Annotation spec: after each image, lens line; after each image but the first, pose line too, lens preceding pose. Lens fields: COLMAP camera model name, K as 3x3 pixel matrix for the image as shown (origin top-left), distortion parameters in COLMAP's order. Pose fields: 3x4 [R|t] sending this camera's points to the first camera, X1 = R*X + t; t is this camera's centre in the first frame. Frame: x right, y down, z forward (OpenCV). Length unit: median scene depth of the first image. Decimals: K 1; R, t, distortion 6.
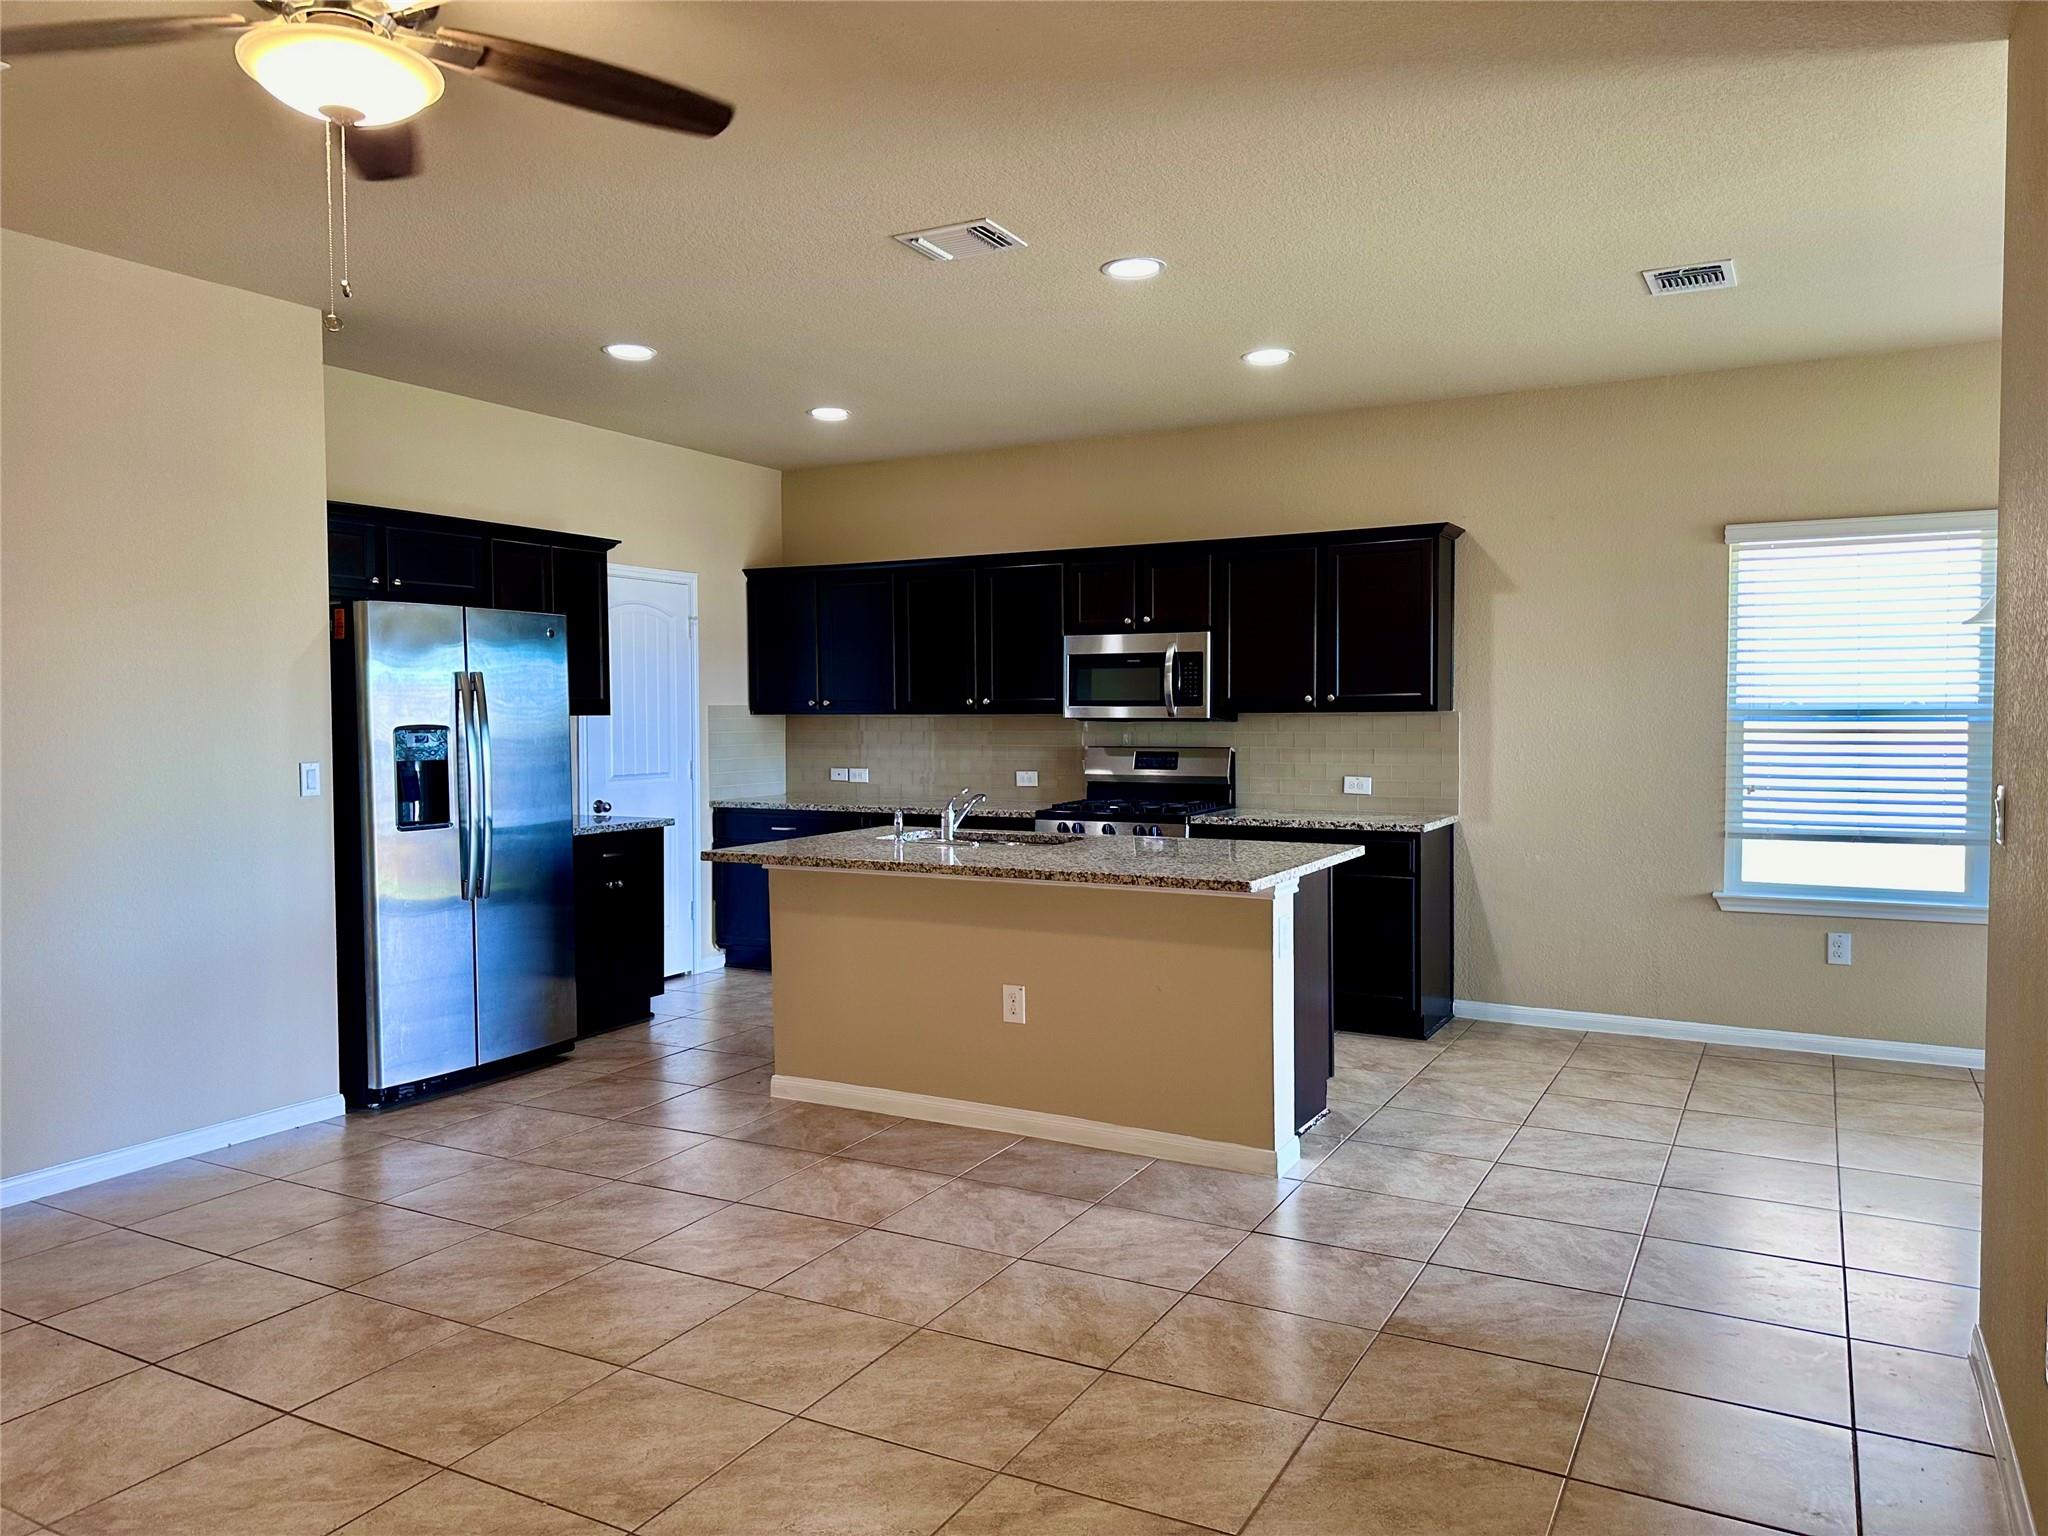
lens RADIAL K [[1423.6, 0, 1024.0], [0, 1423.6, 768.0], [0, 0, 1]] dist [0.143273, -0.234746]
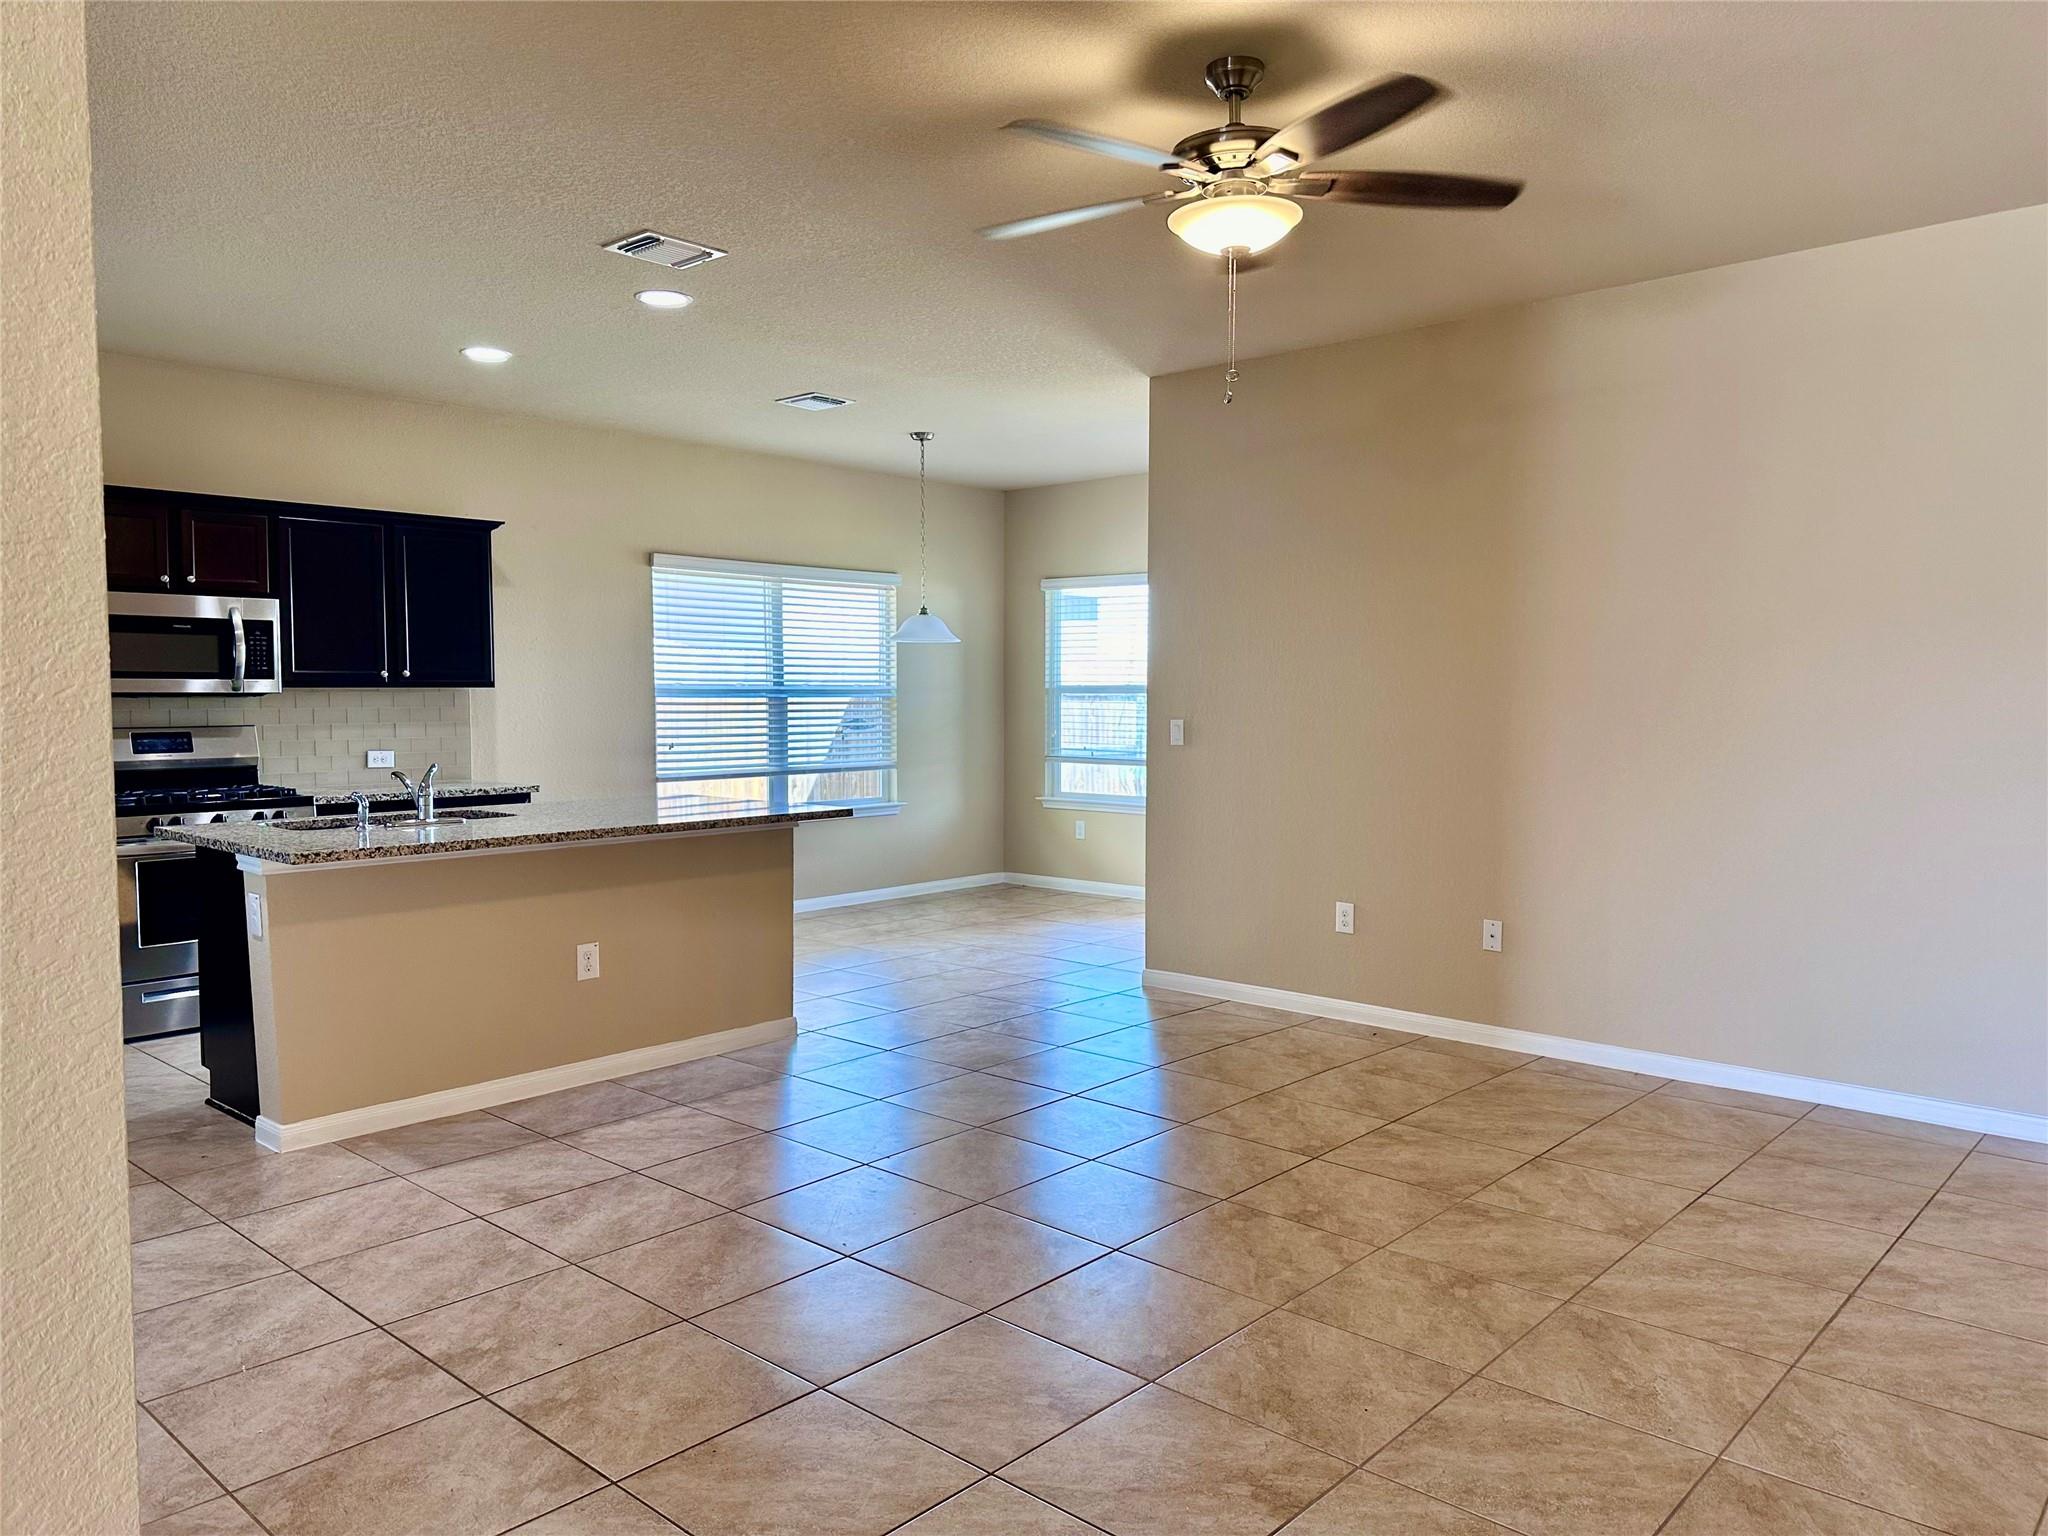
lens RADIAL K [[1423.6, 0, 1024.0], [0, 1423.6, 768.0], [0, 0, 1]] dist [0.143273, -0.234746]
pose [[0.240881, -0.046497, 0.969440, -0.770366], [0.038875, 0.998512, 0.038232, -0.003892], [-0.969776, 0.028478, 0.242330, 0.345969]]
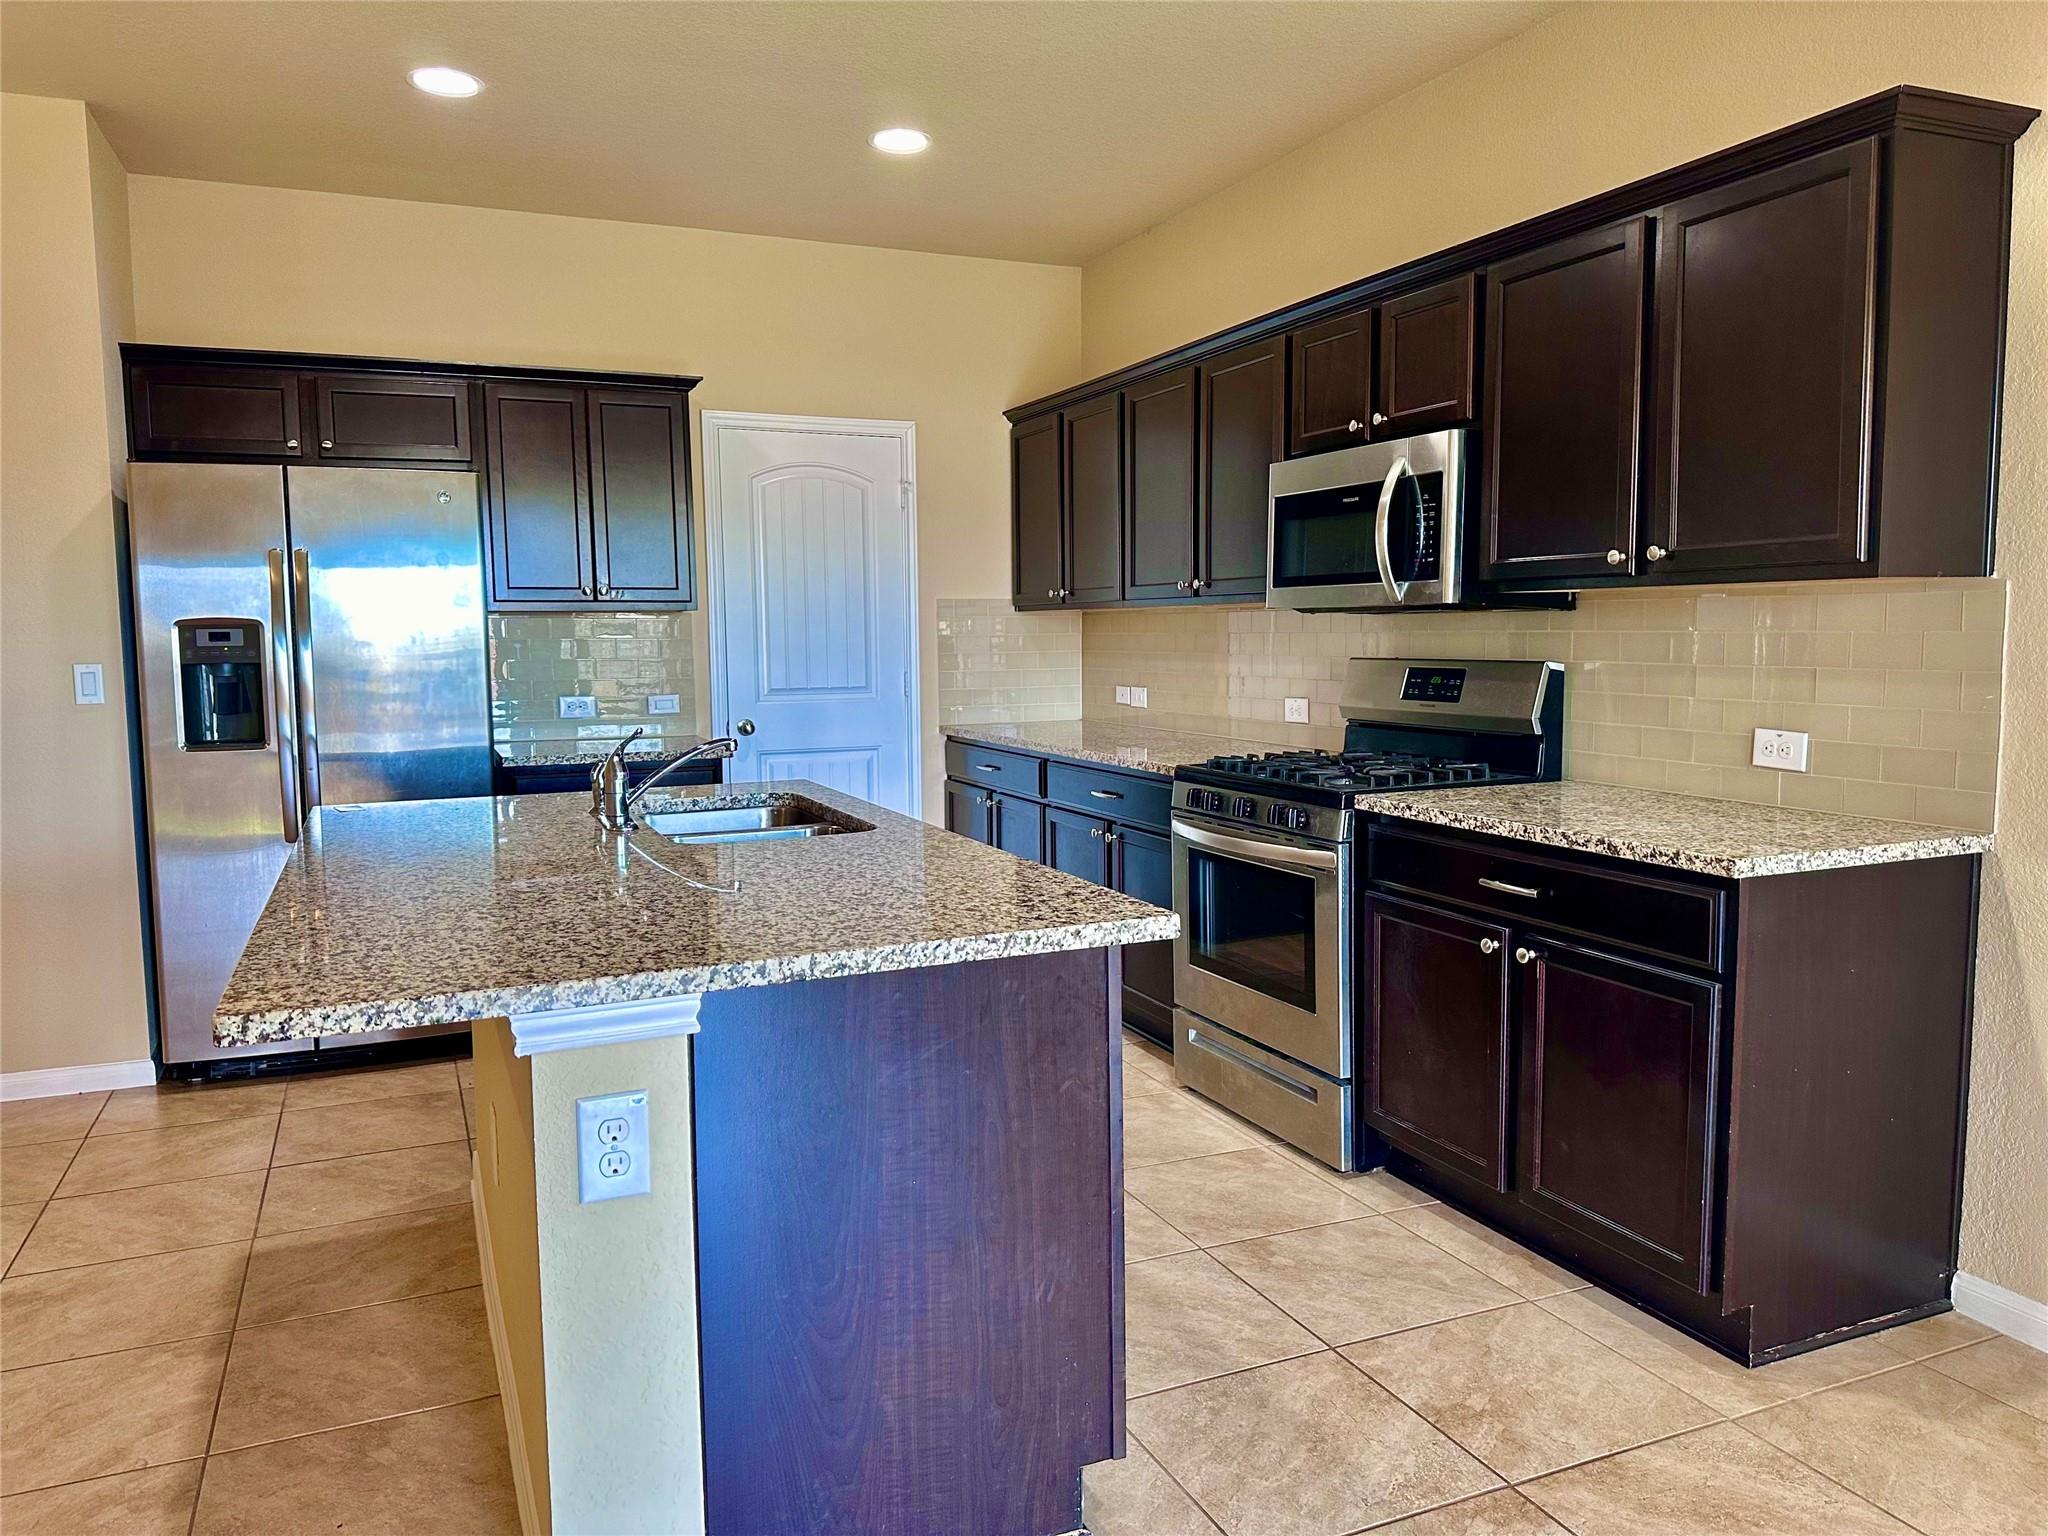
lens RADIAL K [[1441.5, 0, 1024.0], [0, 1441.5, 768.0], [0, 0, 1]] dist [0.073657, -0.082678]
pose [[0.786786, 0.057634, -0.614529, 0.379267], [-0.019207, 0.997435, 0.068953, -0.010607], [0.616926, -0.042448, 0.785875, 0.569274]]
